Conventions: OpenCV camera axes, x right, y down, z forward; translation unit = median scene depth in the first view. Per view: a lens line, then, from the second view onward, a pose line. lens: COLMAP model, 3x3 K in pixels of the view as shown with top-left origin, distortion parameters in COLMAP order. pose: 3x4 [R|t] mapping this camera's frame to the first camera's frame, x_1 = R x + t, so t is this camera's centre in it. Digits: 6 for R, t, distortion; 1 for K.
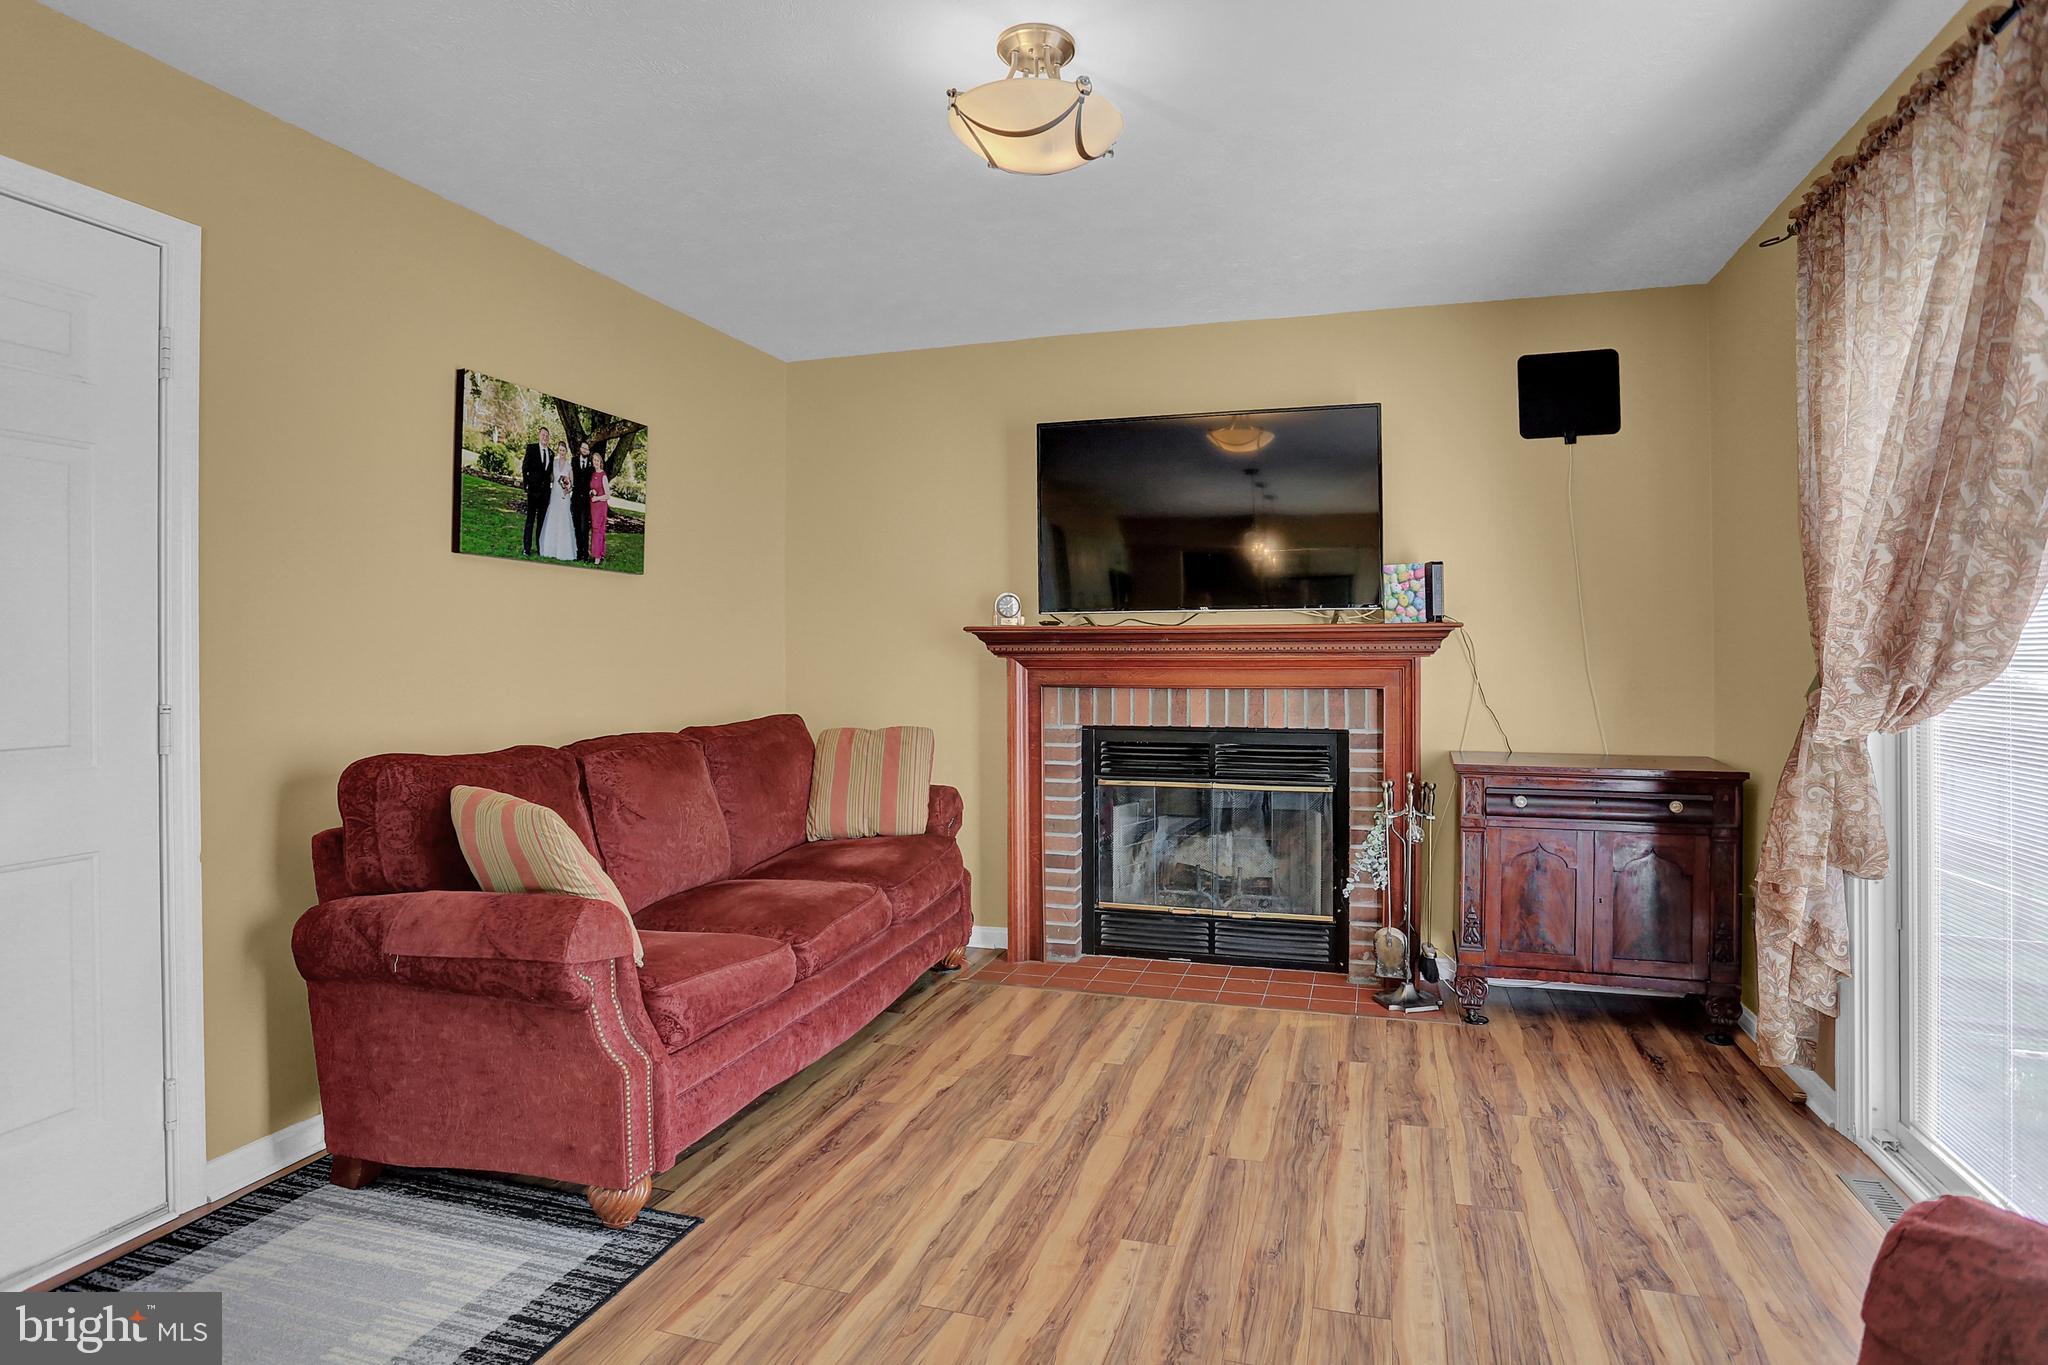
lens RADIAL K [[1081.5, 0, 1019.2], [0, 1081.5, 638.3], [0, 0, 1]] dist [-0.072161, 0.039774]
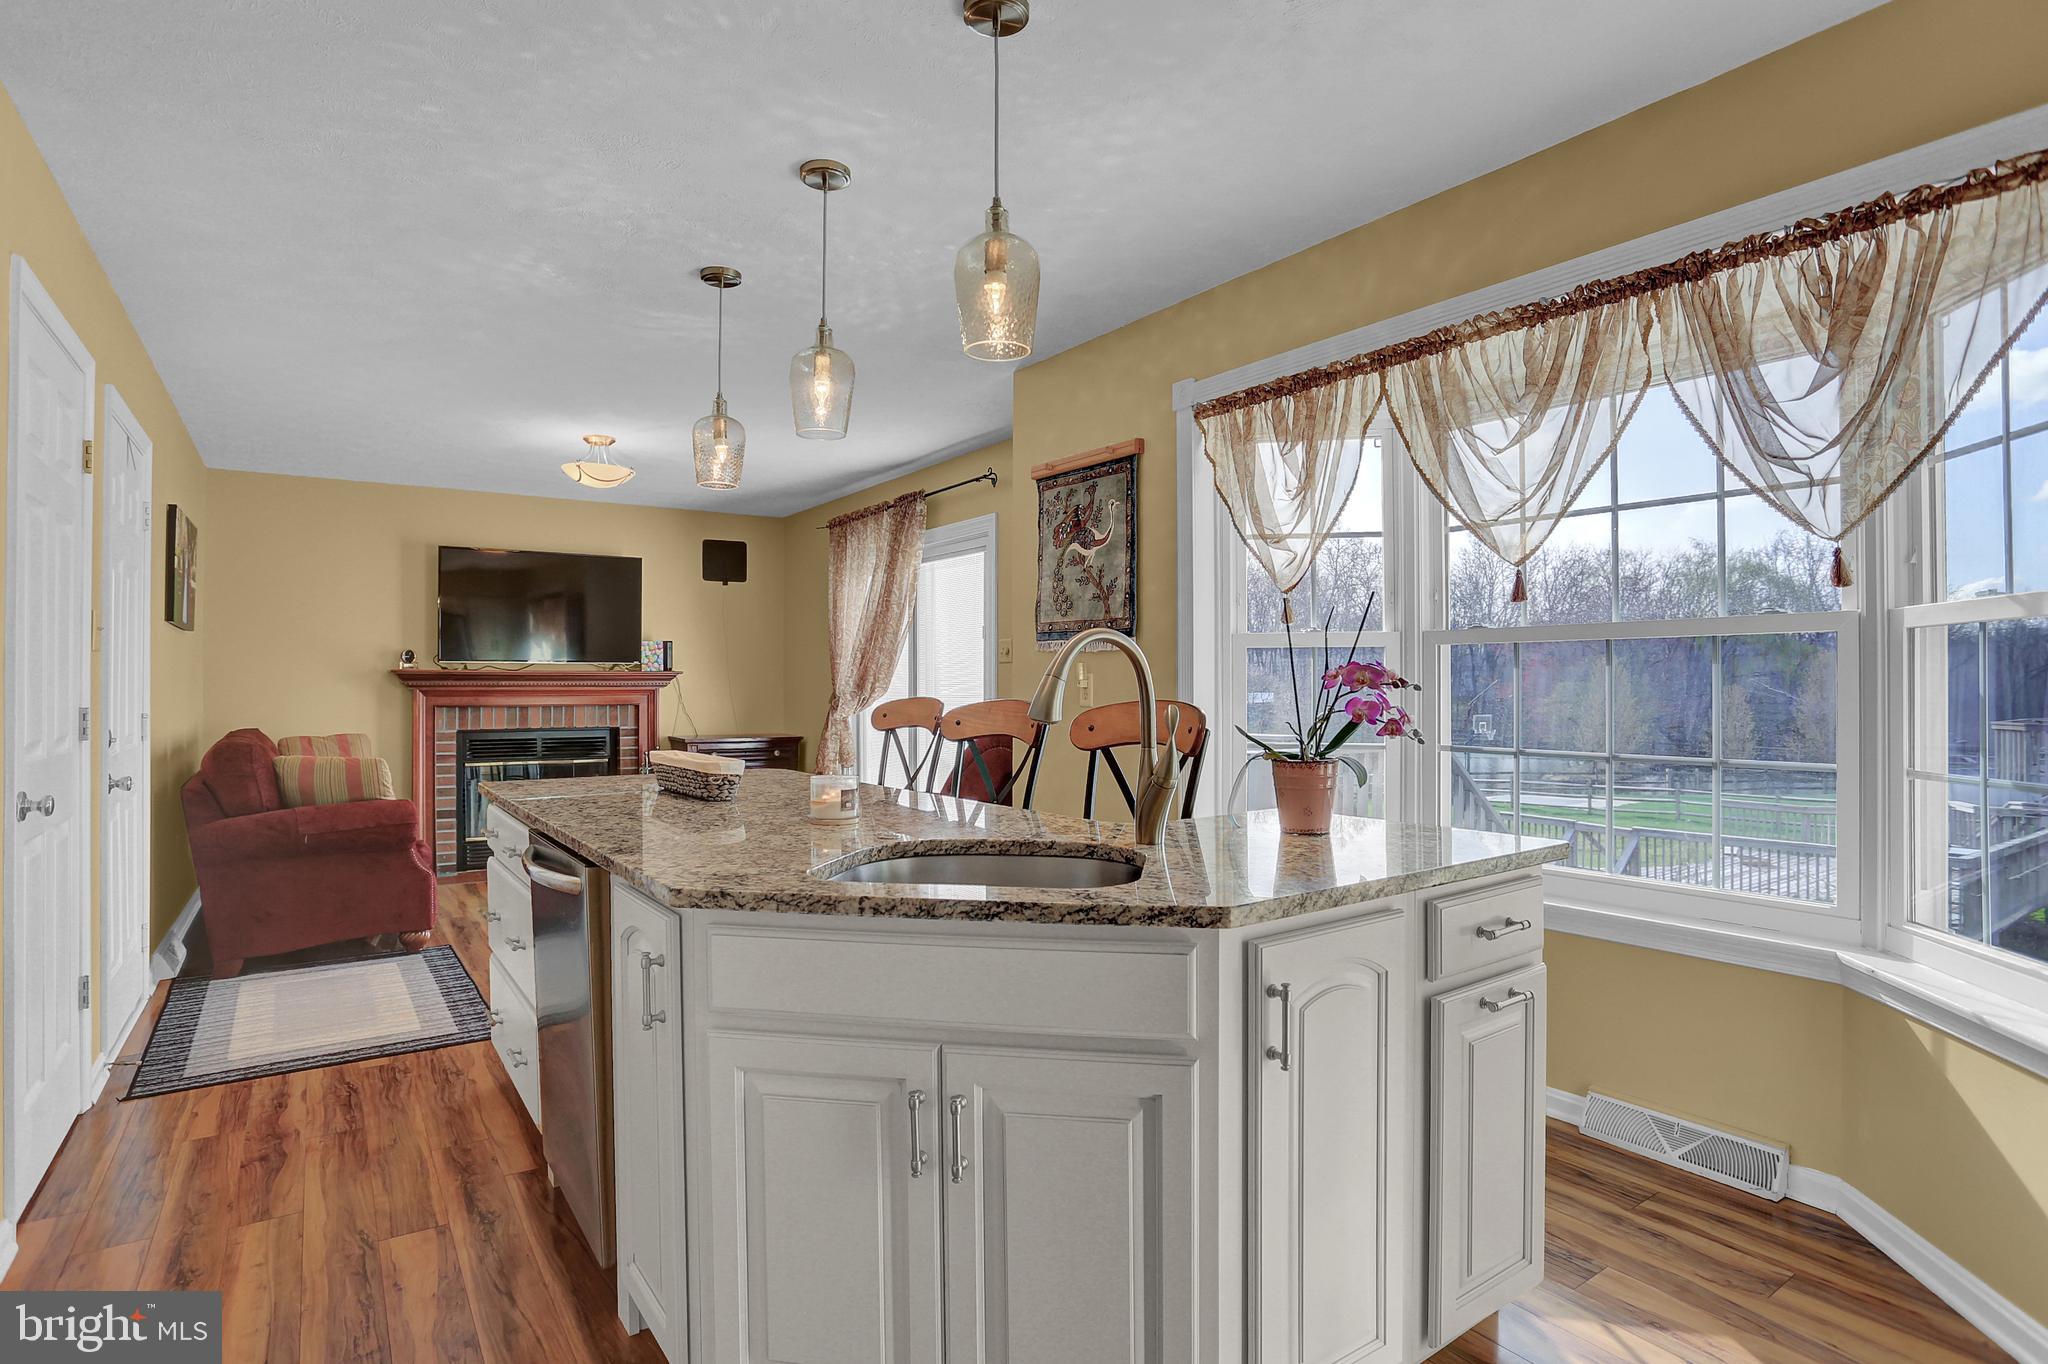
lens RADIAL K [[1095.1, 0, 1069.5], [0, 1095.1, 671.8], [0, 0, 1]] dist [-0.067940, 0.026459]
pose [[0.591487, 0.011951, 0.806226, -0.847536], [-0.009944, 0.999922, -0.007527, -0.005878], [-0.806253, -0.003565, 0.591560, -0.851187]]
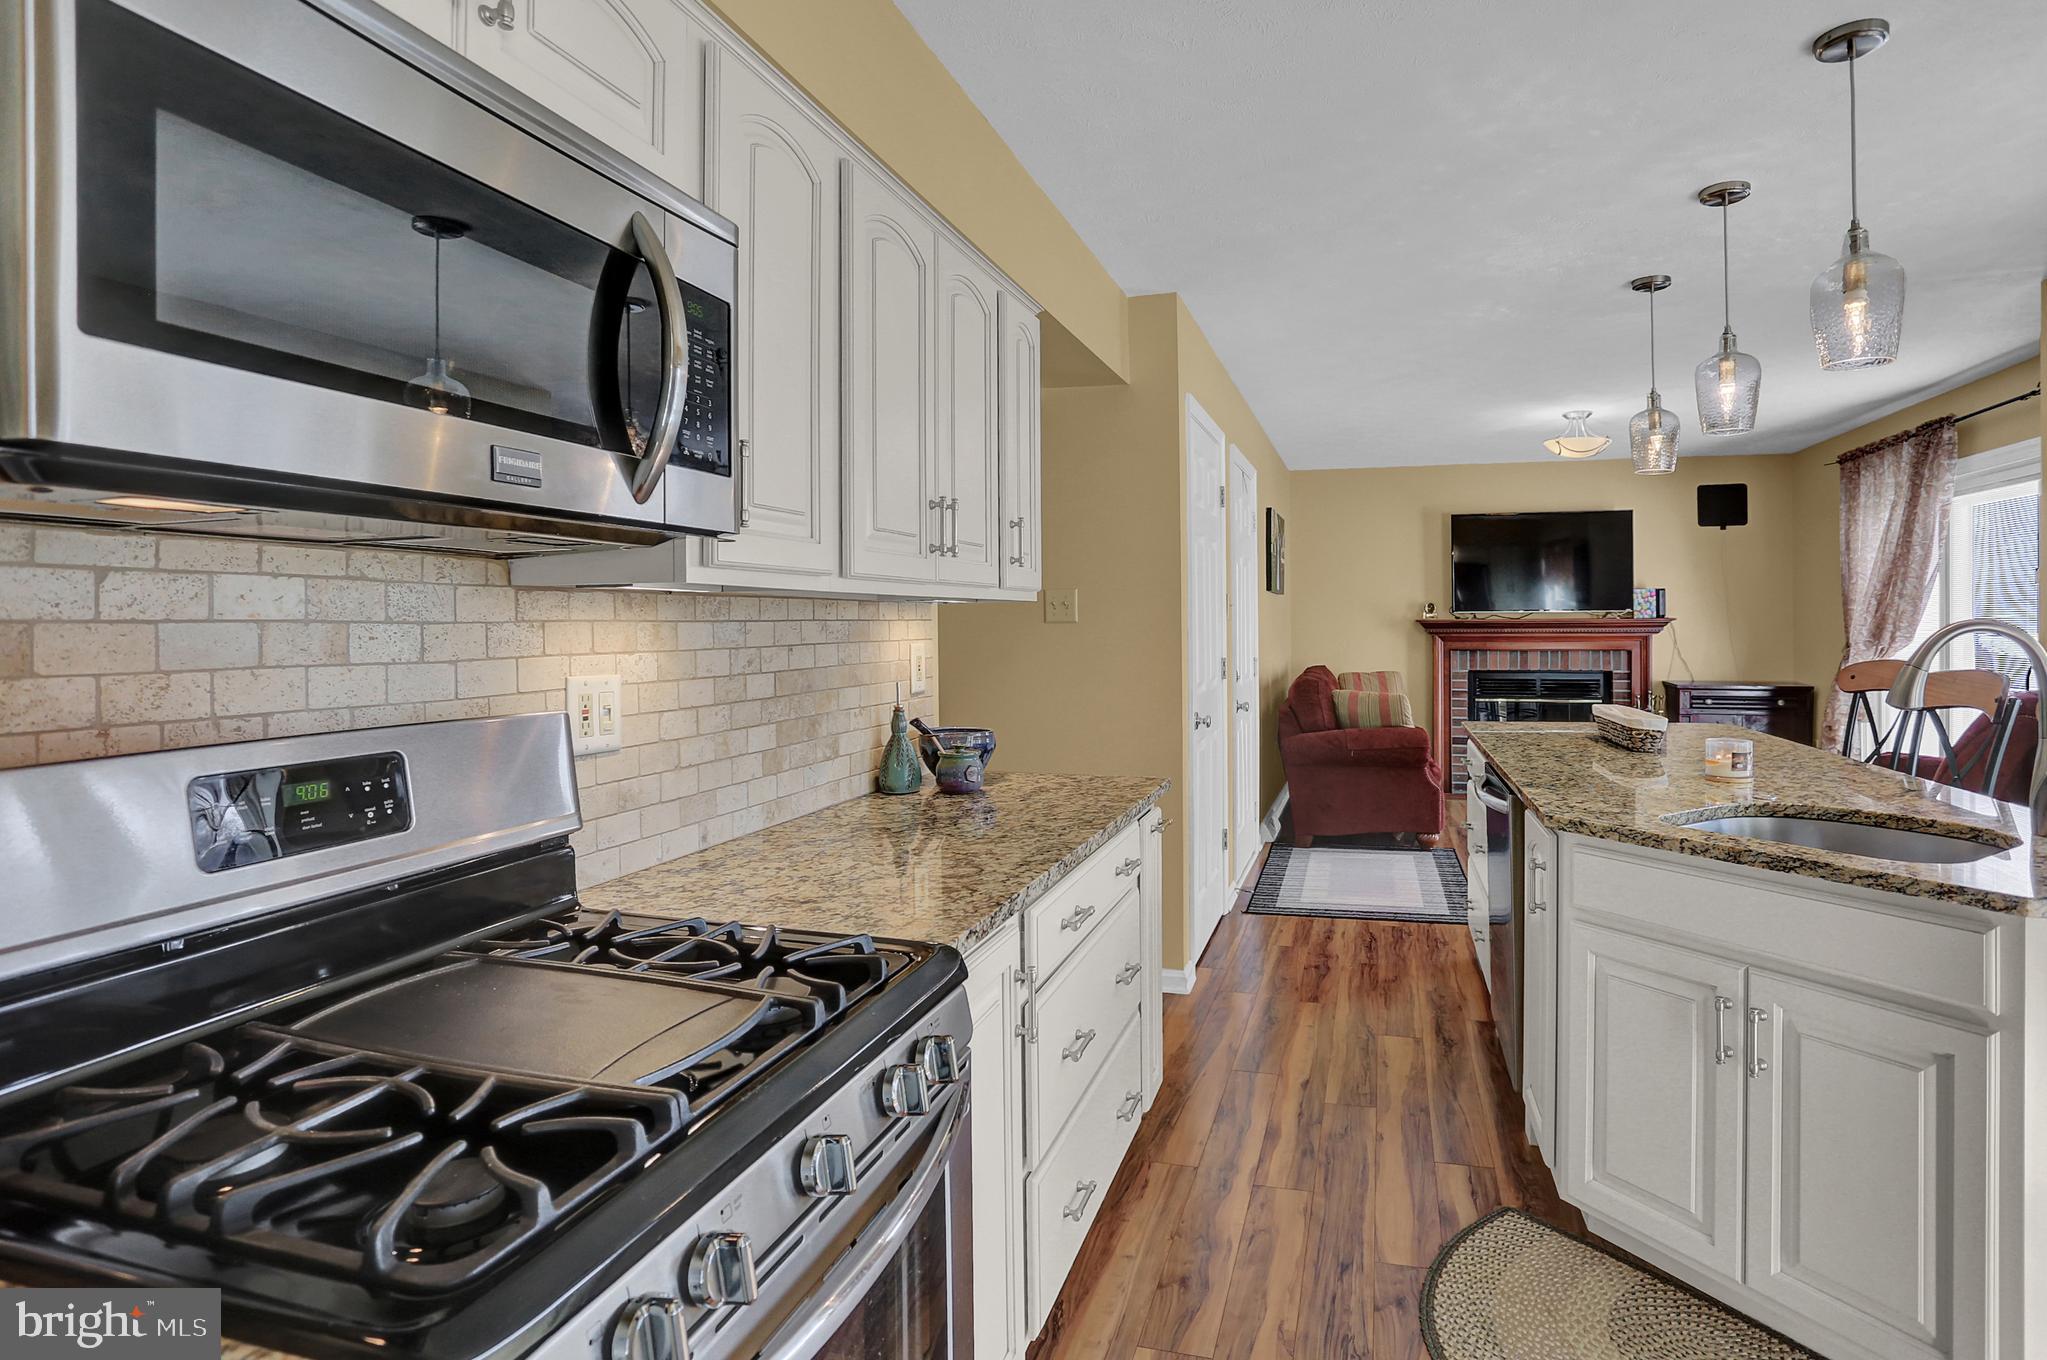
lens RADIAL K [[1090.5, 0, 1114.7], [0, 1090.5, 621.1], [0, 0, 1]] dist [-0.001435, 0.000568]
pose [[0.996304, -0.002869, 0.085846, -0.886506], [0.001830, 0.999924, 0.012184, -0.038261], [-0.085875, -0.011982, 0.996234, -1.059987]]
